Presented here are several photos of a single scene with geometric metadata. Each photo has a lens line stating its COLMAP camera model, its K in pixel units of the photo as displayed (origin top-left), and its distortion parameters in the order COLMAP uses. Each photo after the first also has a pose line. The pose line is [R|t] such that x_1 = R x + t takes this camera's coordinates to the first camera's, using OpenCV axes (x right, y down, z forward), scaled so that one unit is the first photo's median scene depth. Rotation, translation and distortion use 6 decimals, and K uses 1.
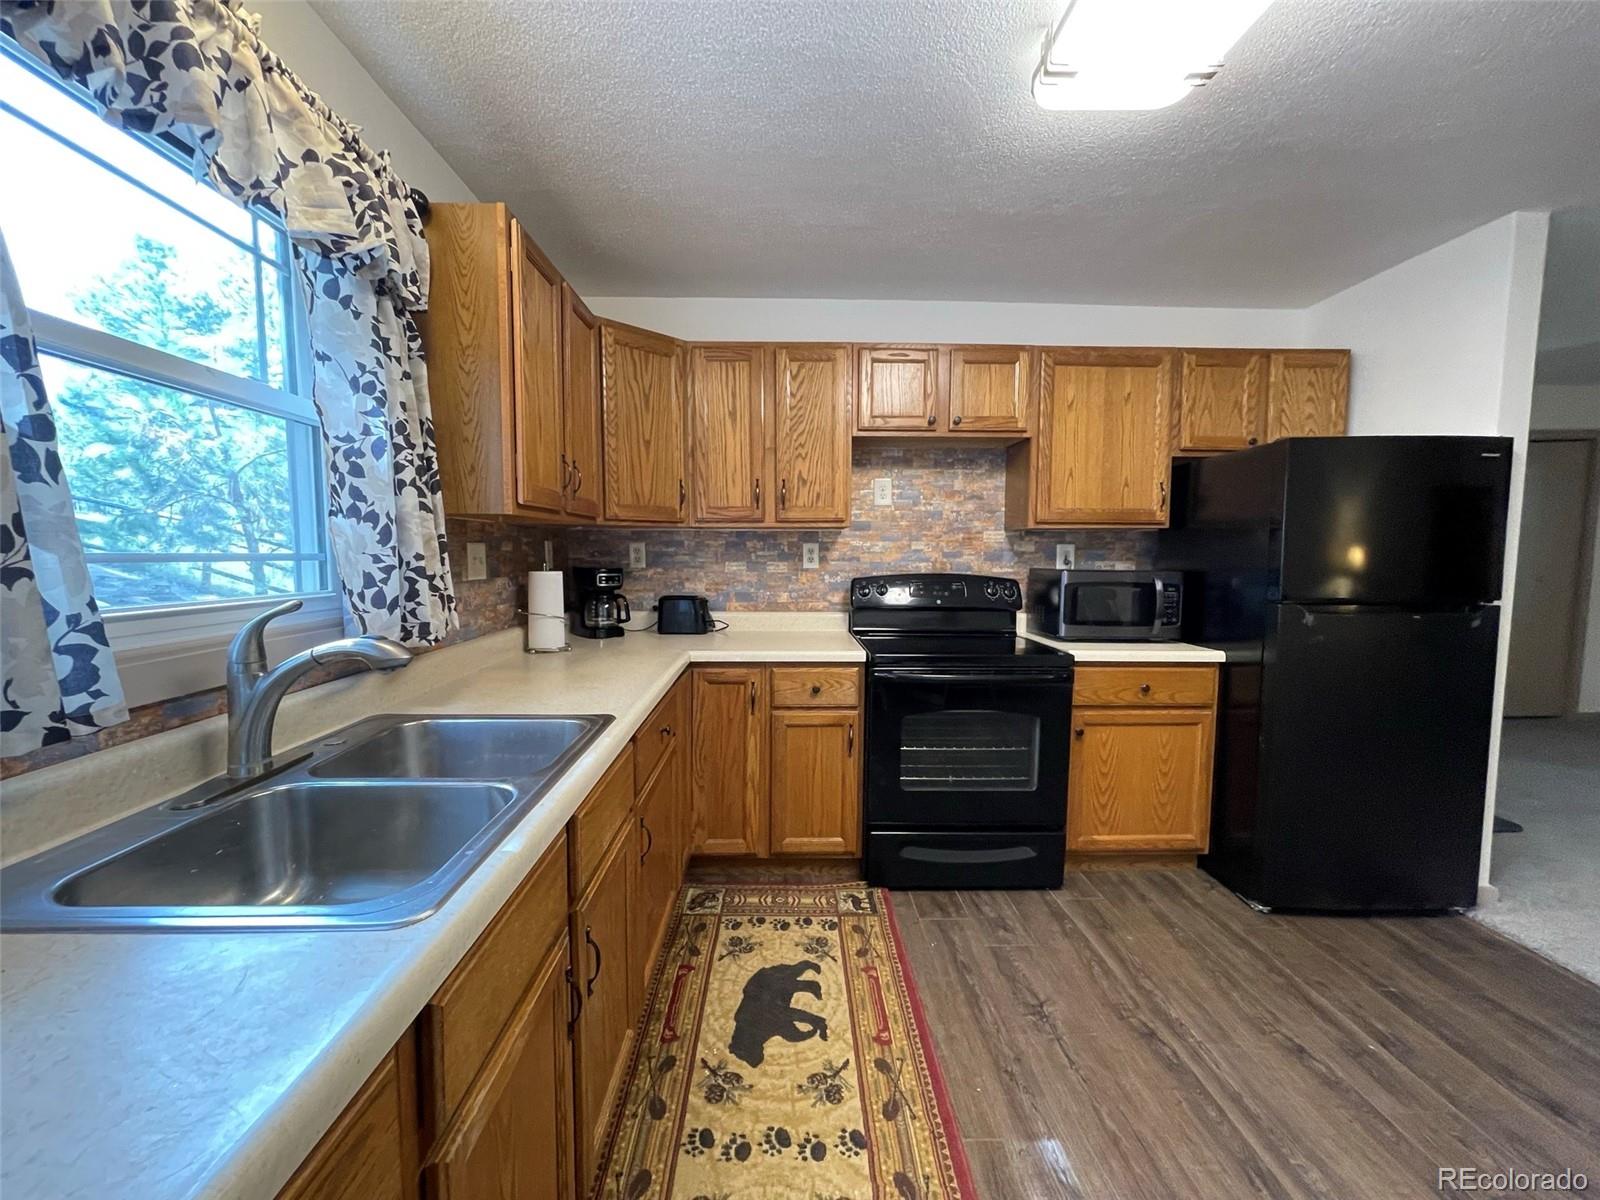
lens RADIAL K [[643.6, 0, 794.1], [0, 643.6, 602.5], [0, 0, 1]] dist [-0.004333, 0.000884]
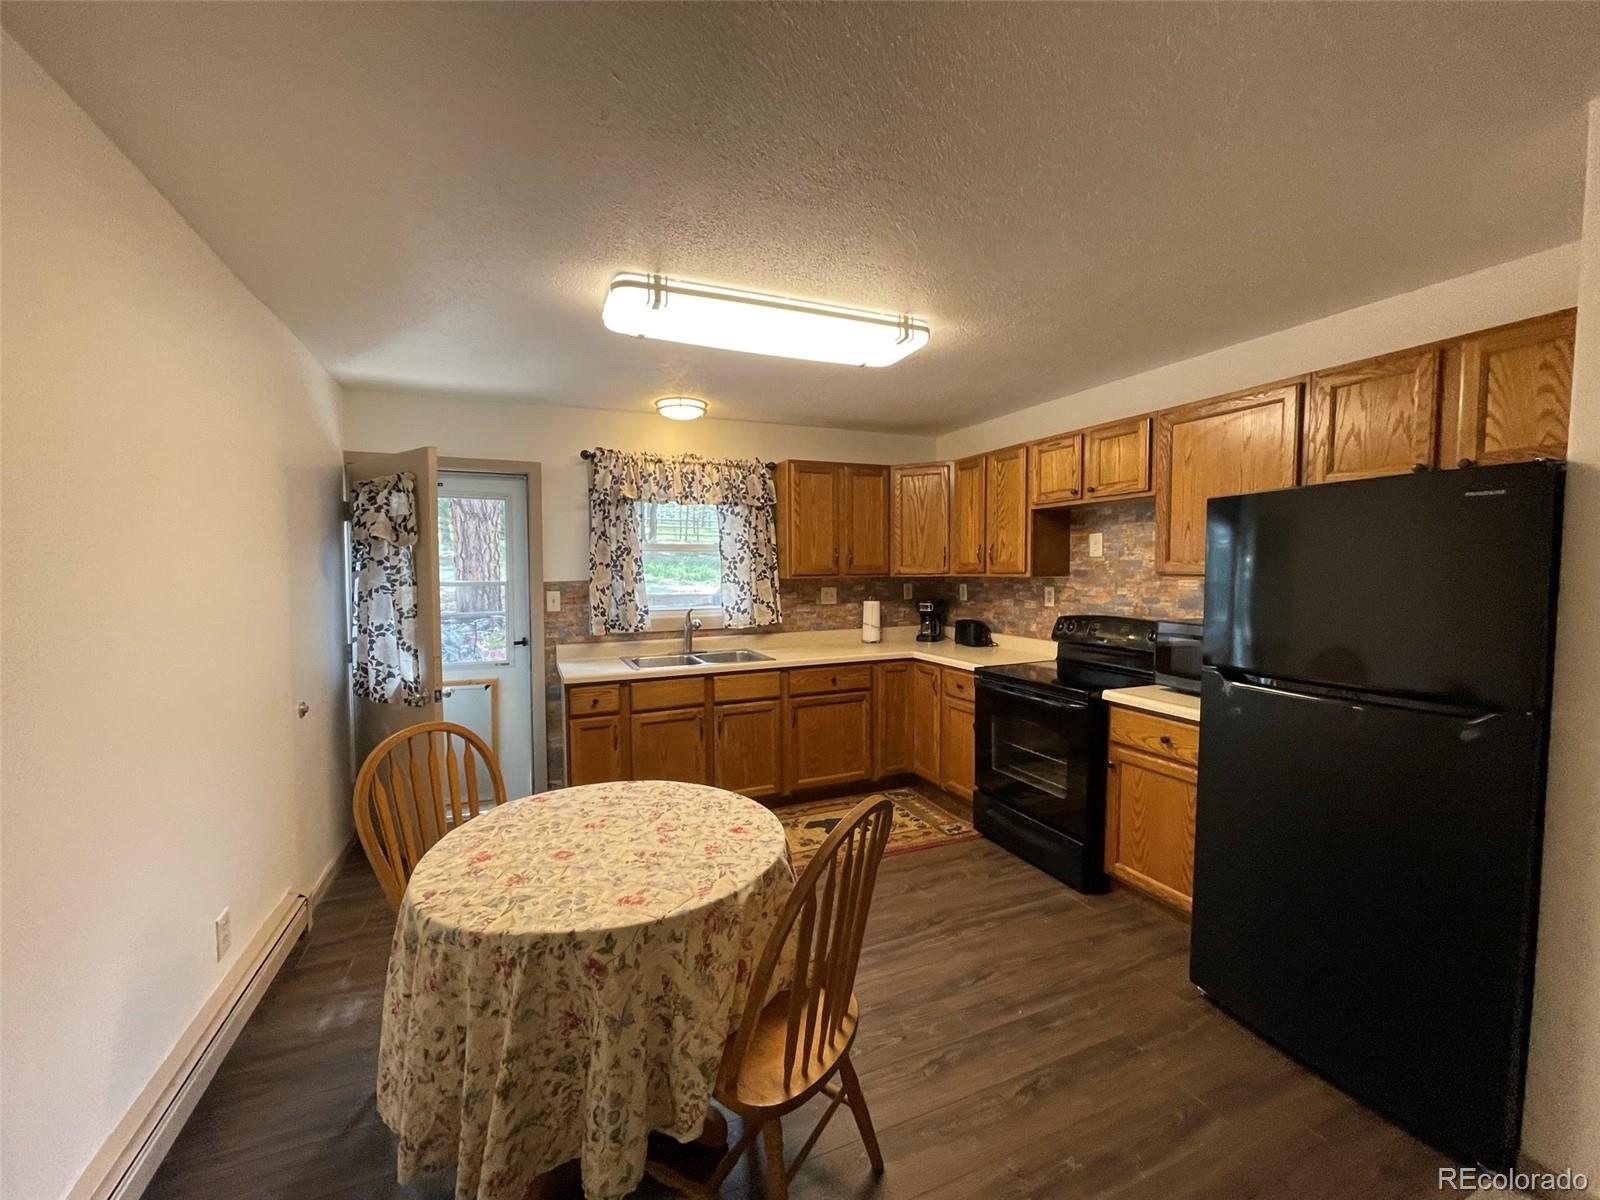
lens RADIAL K [[643.6, 0, 789.0], [0, 643.6, 601.6], [0, 0, 1]] dist [-0.004333, 0.000884]
pose [[0.366206, 0.045057, -0.929442, 1.657862], [-0.065509, 0.997597, 0.022550, -0.092441], [0.928225, 0.052629, 0.368278, 0.070855]]
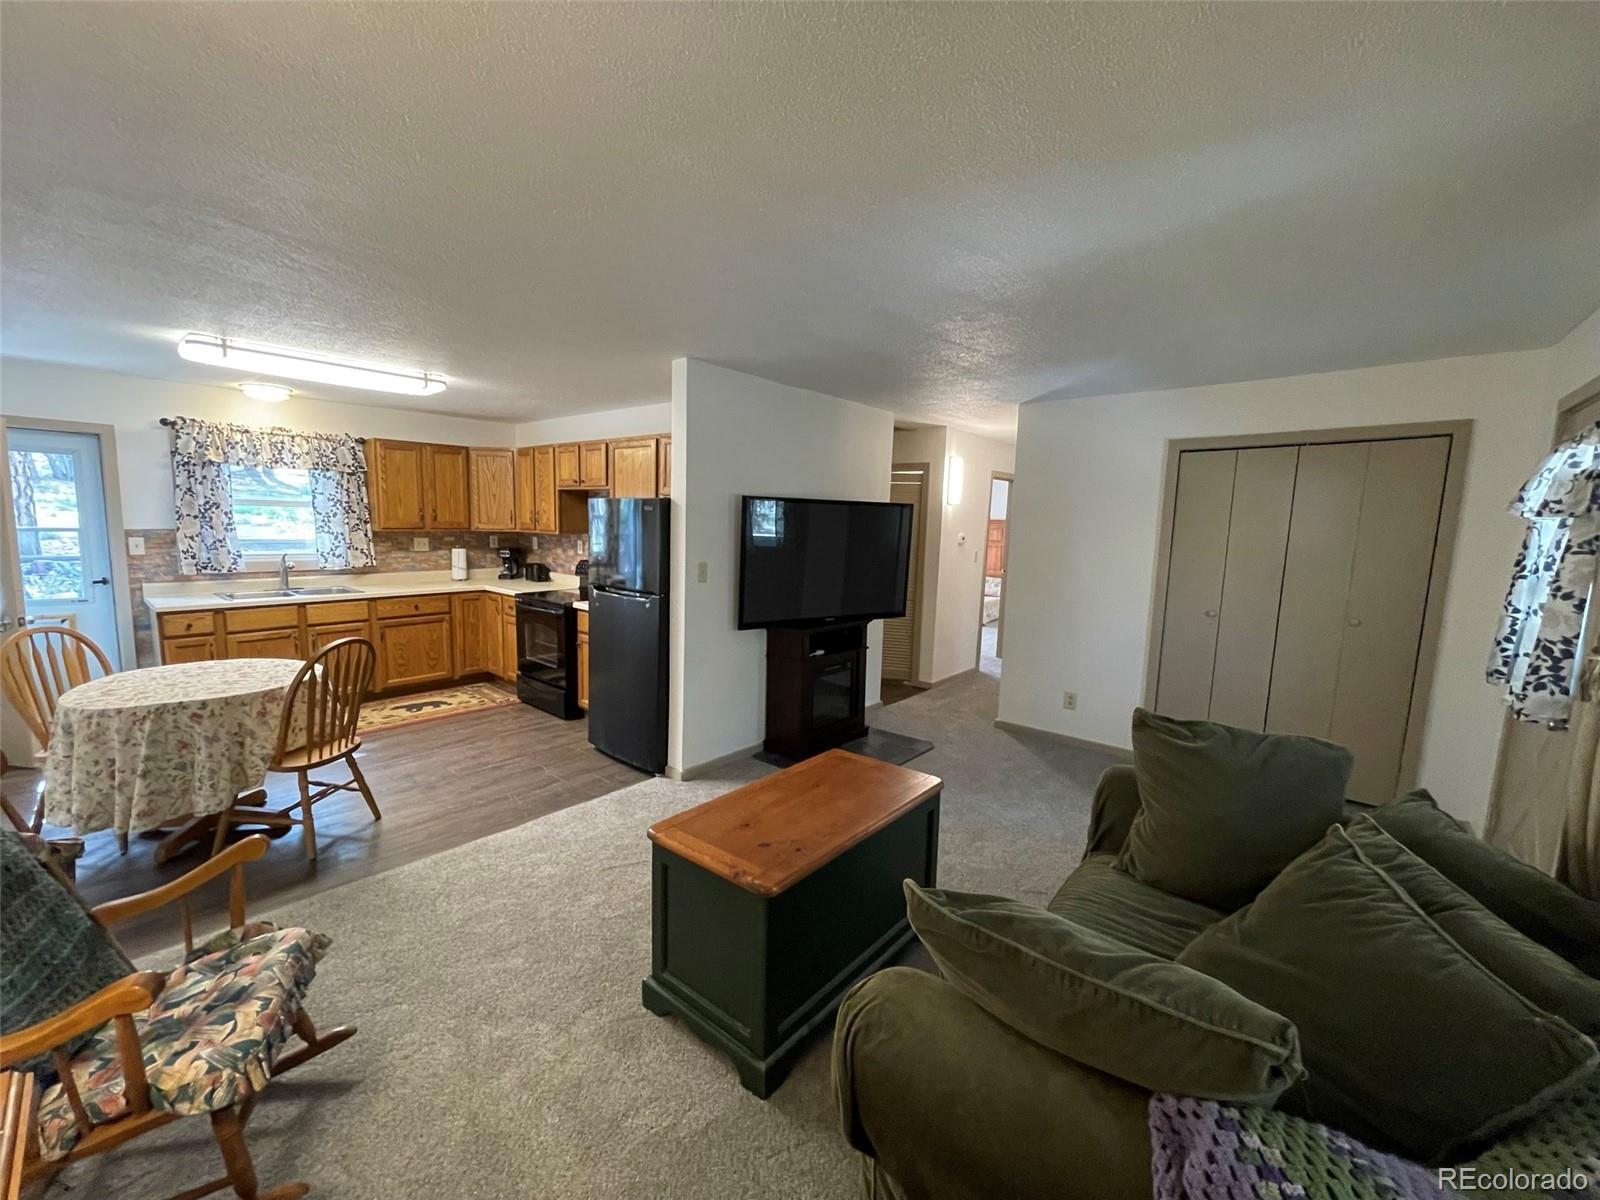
lens RADIAL K [[643.6, 0, 793.8], [0, 643.6, 601.8], [0, 0, 1]] dist [-0.004333, 0.000884]
pose [[0.745480, 0.102251, -0.658638, 2.895994], [-0.078336, 0.994755, 0.065767, -0.140069], [0.661908, 0.002567, 0.749580, -0.041144]]
